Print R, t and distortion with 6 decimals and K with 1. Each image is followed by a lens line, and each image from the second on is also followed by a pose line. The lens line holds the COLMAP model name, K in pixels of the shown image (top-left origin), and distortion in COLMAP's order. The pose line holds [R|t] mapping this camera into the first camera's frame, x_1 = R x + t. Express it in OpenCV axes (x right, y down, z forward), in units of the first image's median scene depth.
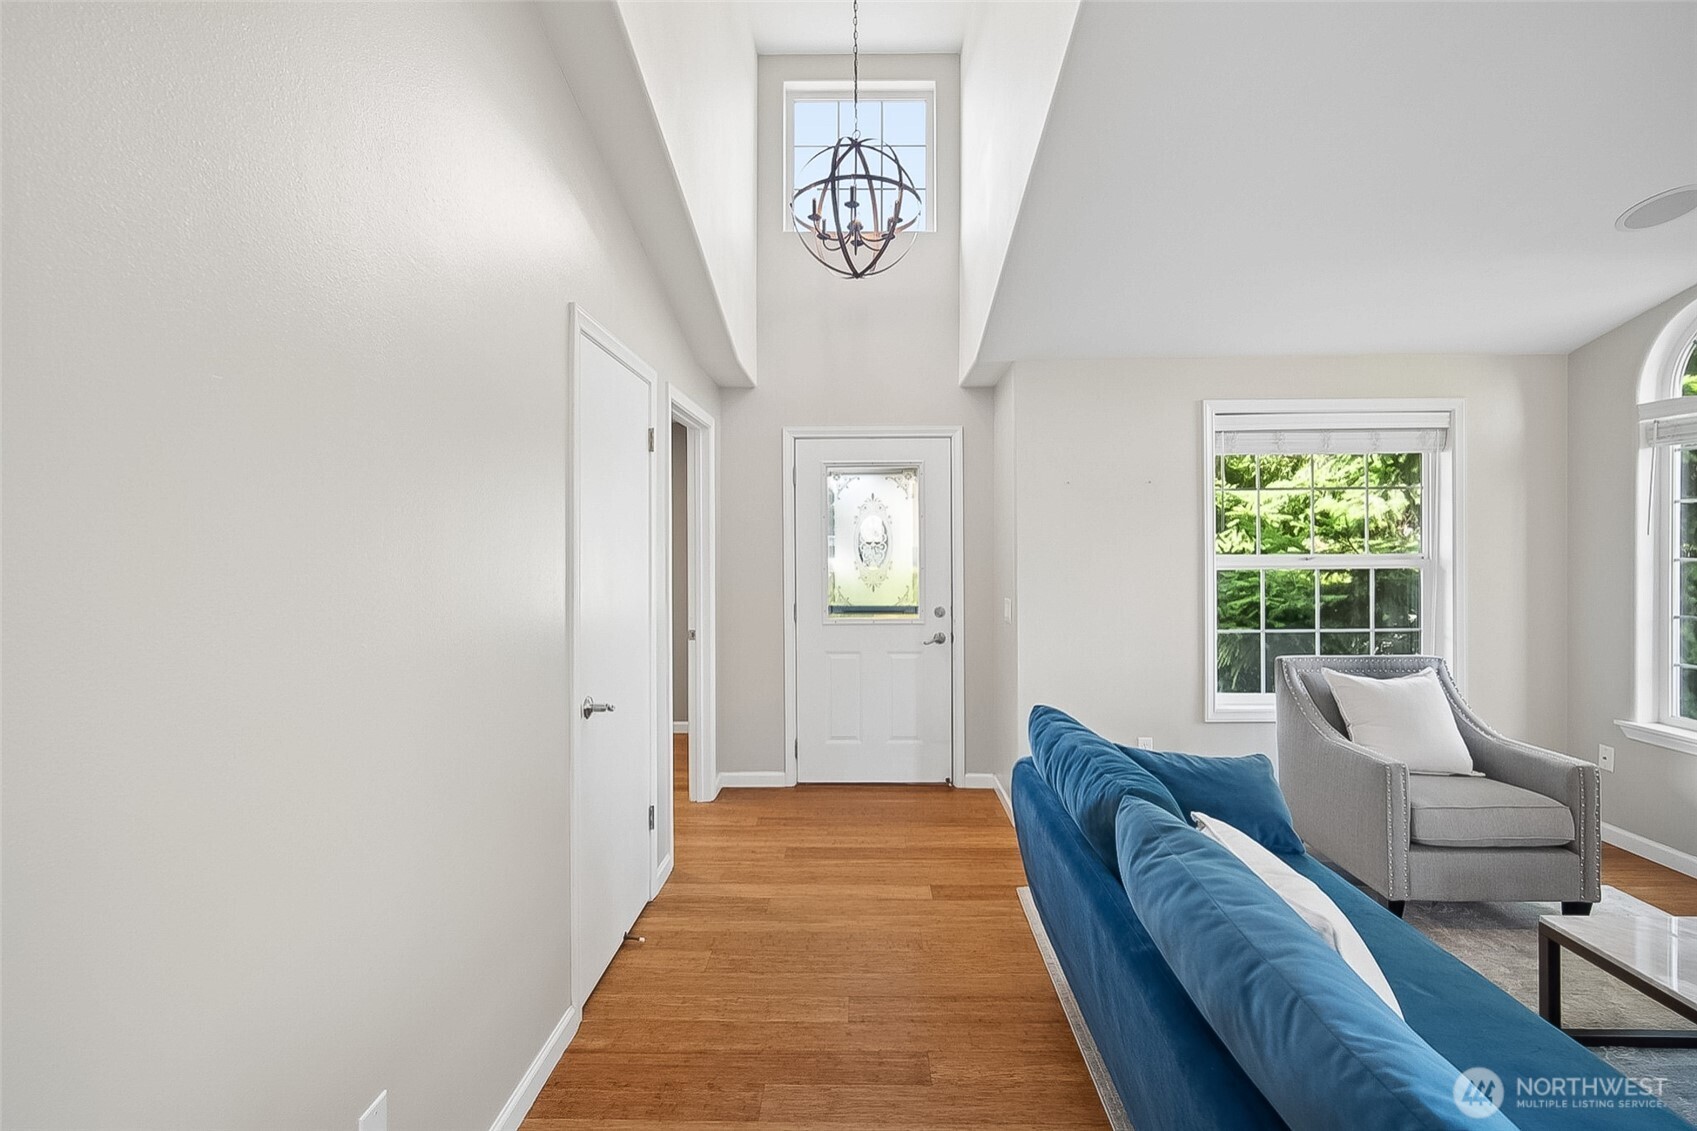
lens RADIAL K [[740.5, 0, 852.3], [0, 740.5, 551.4], [0, 0, 1]] dist [-0.012775, 0.003610]
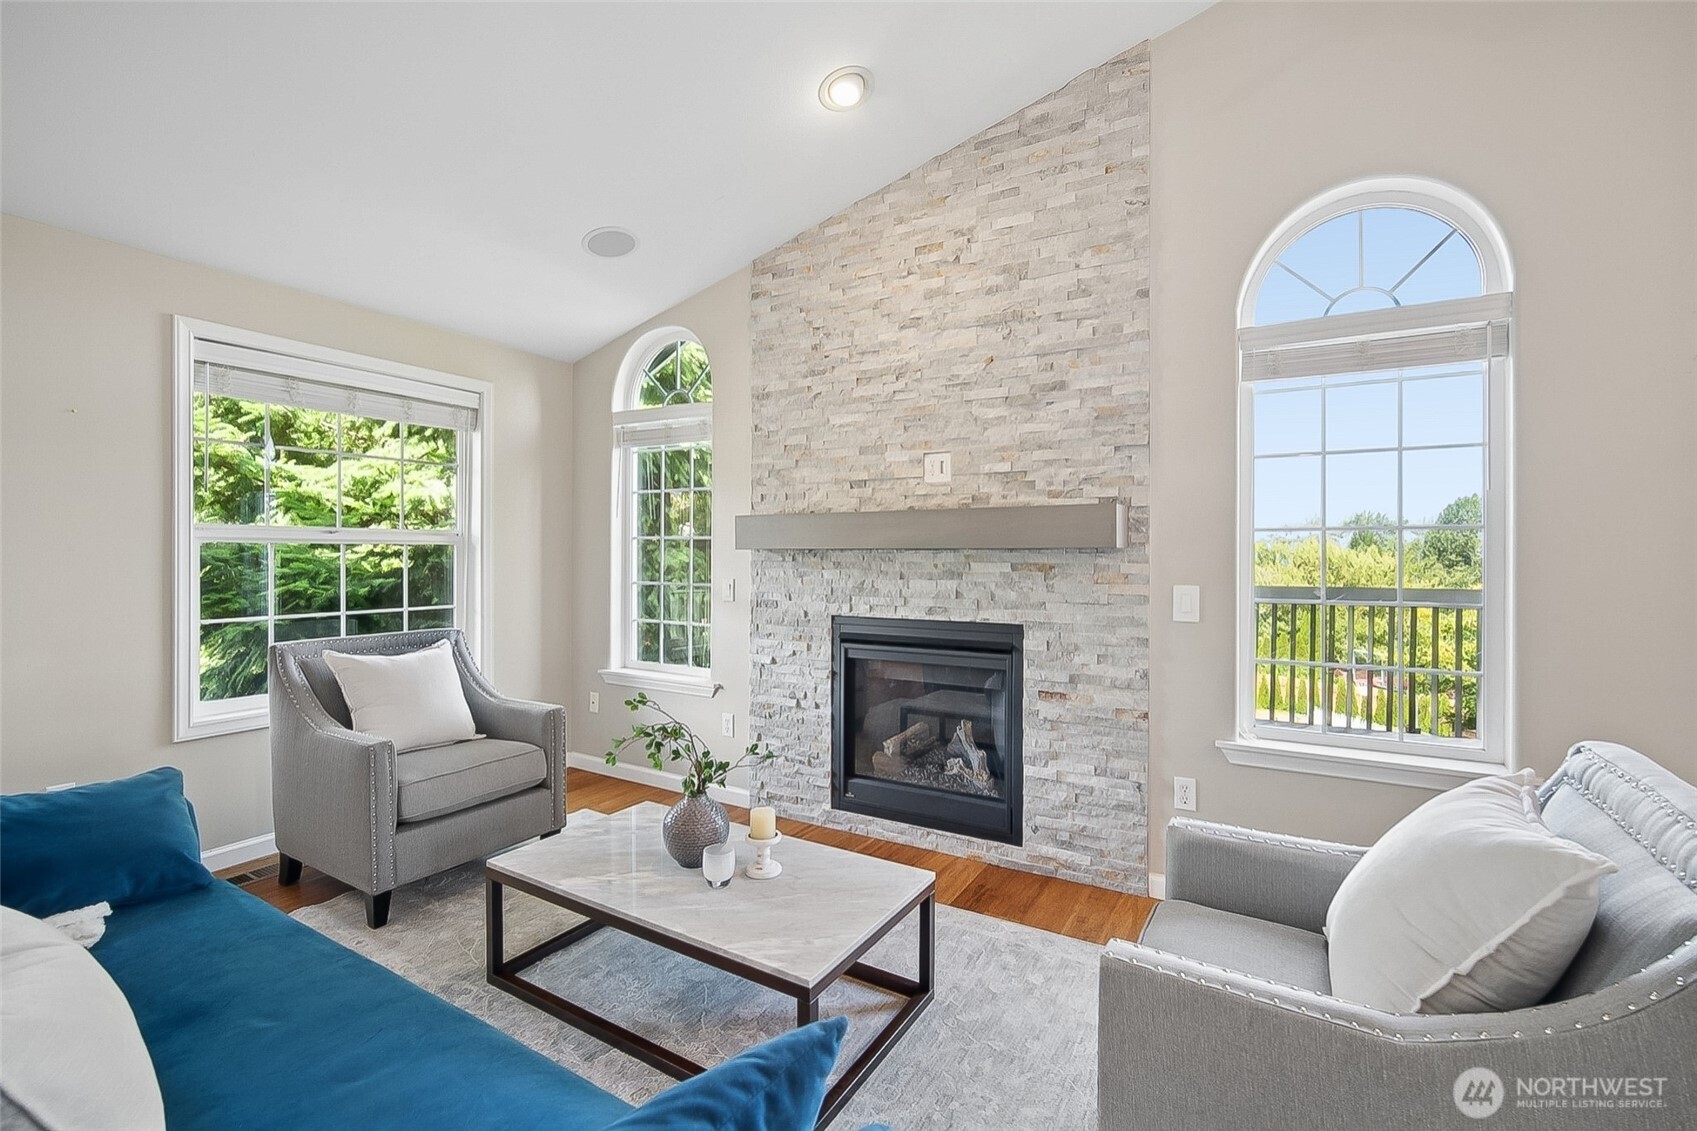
lens RADIAL K [[740.5, 0, 846.2], [0, 740.5, 553.1], [0, 0, 1]] dist [-0.012775, 0.003610]
pose [[0.495124, 0.009116, 0.868775, 0.179491], [0.000489, 0.999942, -0.010771, 0.050601], [-0.868822, 0.005757, 0.495091, 0.037993]]
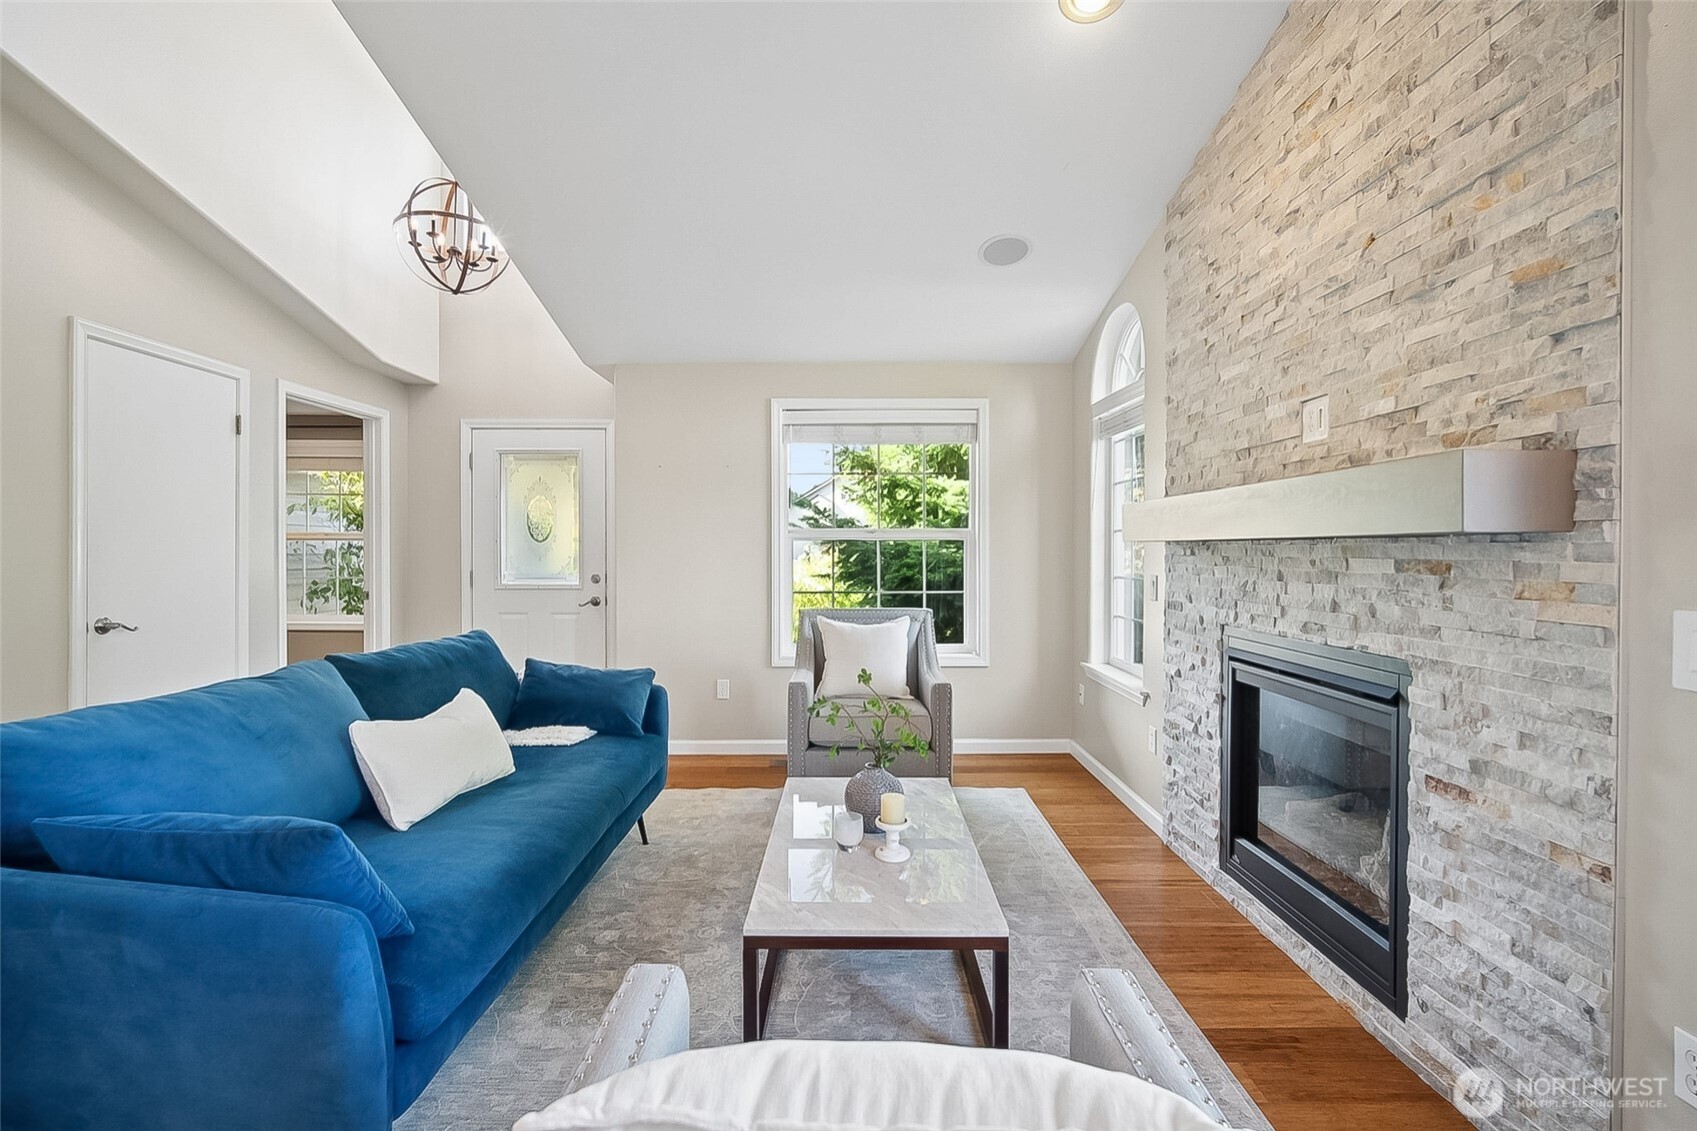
lens RADIAL K [[740.5, 0, 850.6], [0, 740.5, 553.0], [0, 0, 1]] dist [-0.012775, 0.003610]
pose [[0.999639, 0.005197, 0.026367, 0.619986], [-0.005179, 0.999986, -0.000760, 0.050753], [-0.026370, 0.000623, 0.999652, -0.222508]]
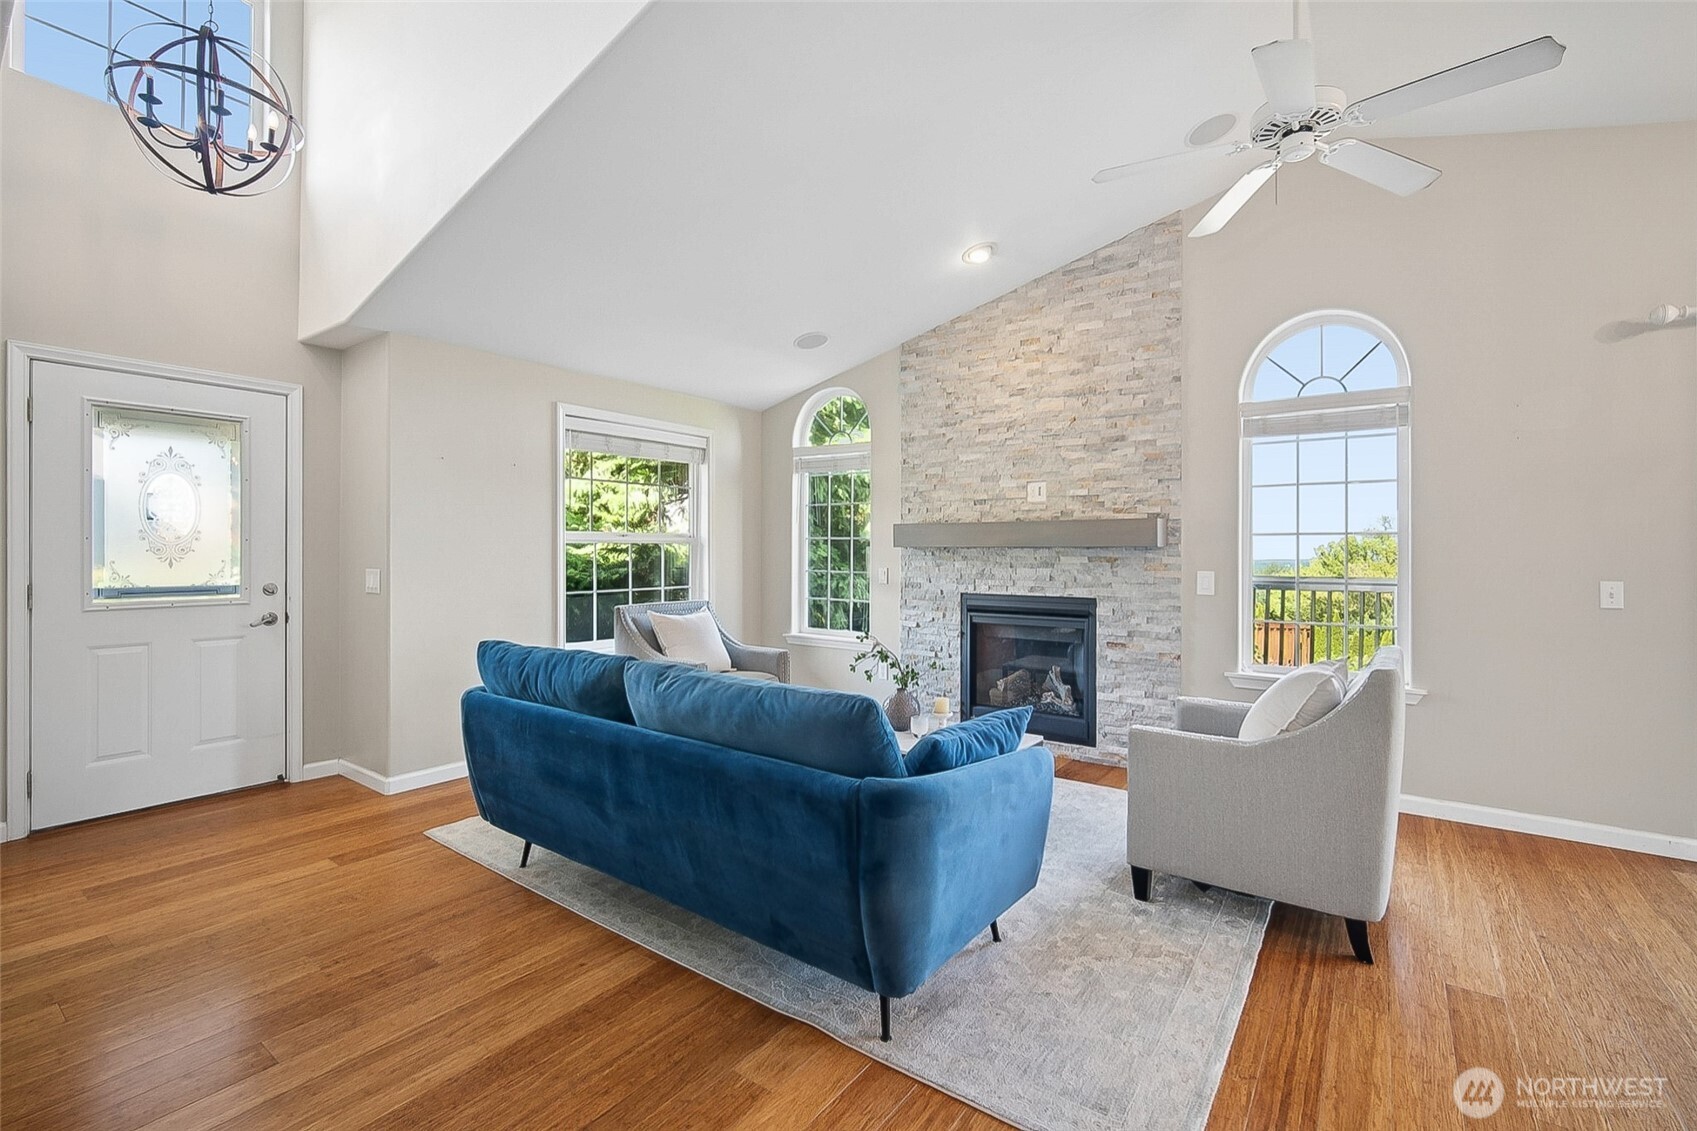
lens RADIAL K [[740.5, 0, 850.1], [0, 740.5, 547.5], [0, 0, 1]] dist [-0.012775, 0.003610]
pose [[0.571739, 0.010504, 0.820368, -0.264595], [-0.000709, 0.999924, -0.012309, 0.053086], [-0.820435, 0.006456, 0.571703, -0.096922]]
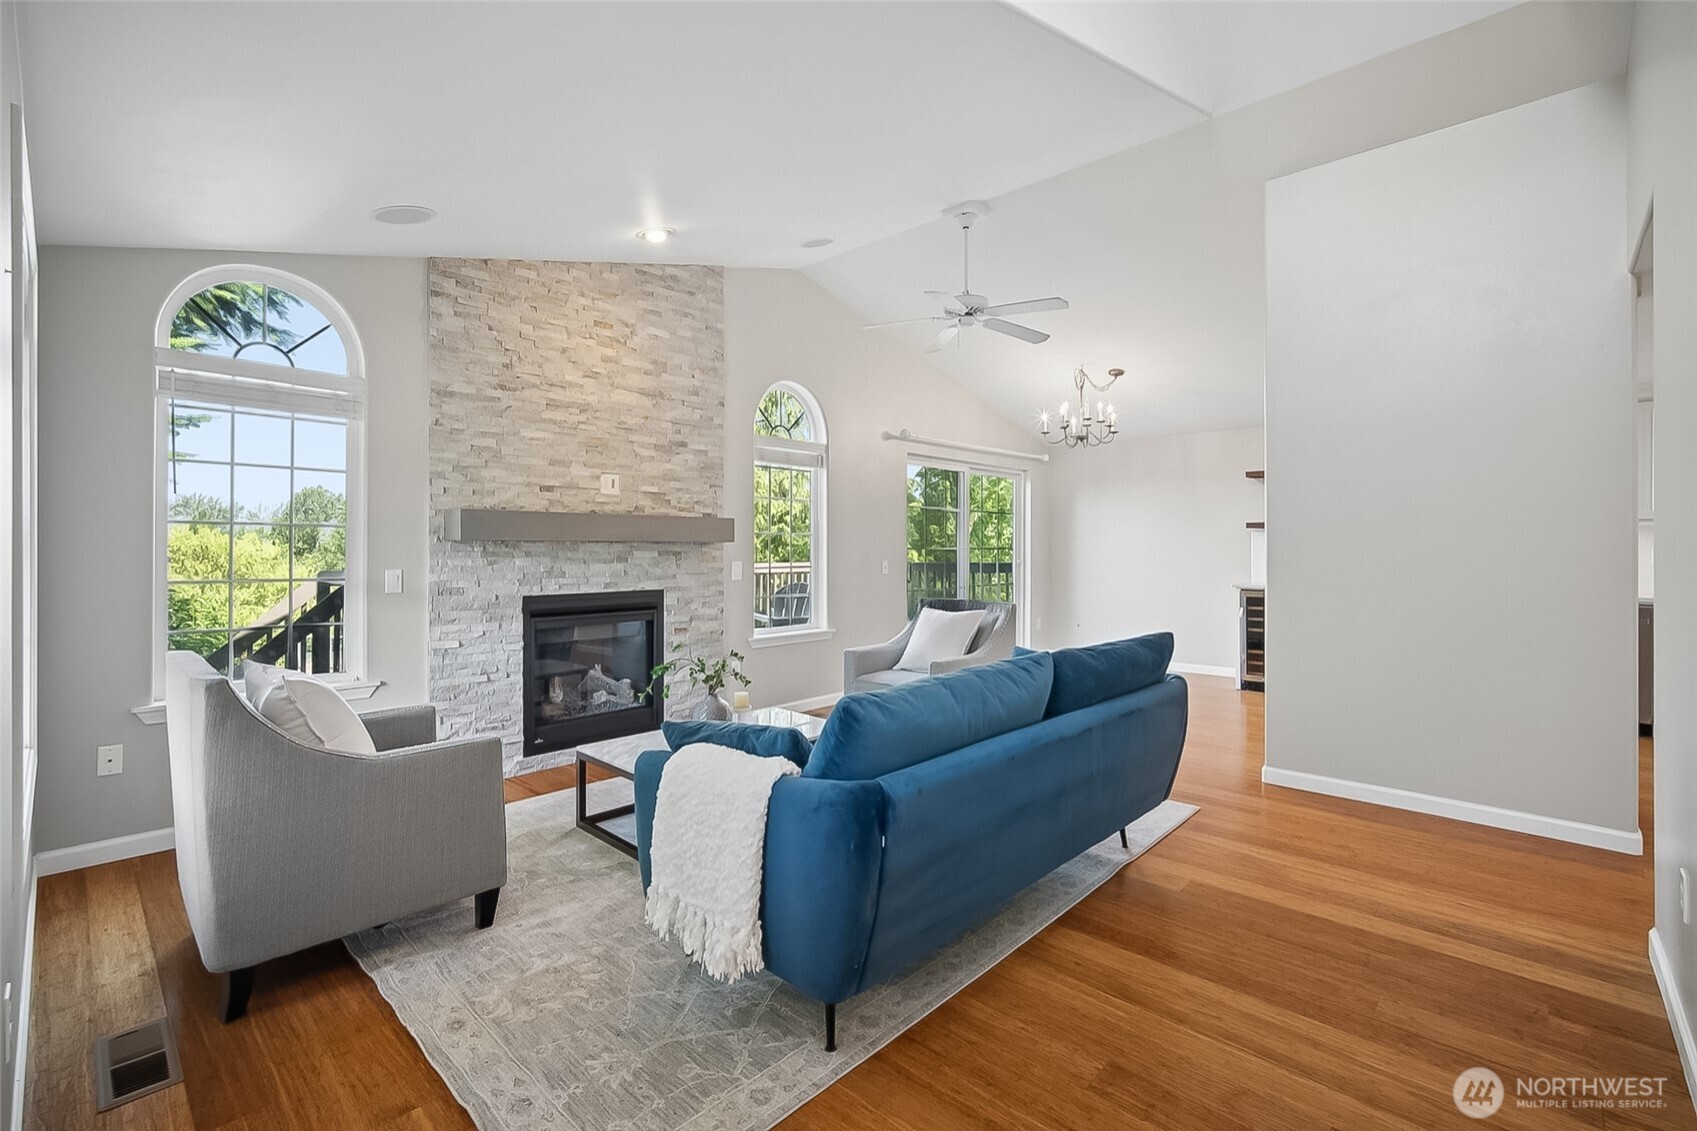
lens RADIAL K [[740.5, 0, 857.5], [0, 740.5, 544.2], [0, 0, 1]] dist [-0.012775, 0.003610]
pose [[-0.744639, 0.004618, 0.667451, -0.154354], [0.004988, 0.999987, -0.001354, 0.044504], [-0.667449, 0.002321, -0.744652, 1.067714]]
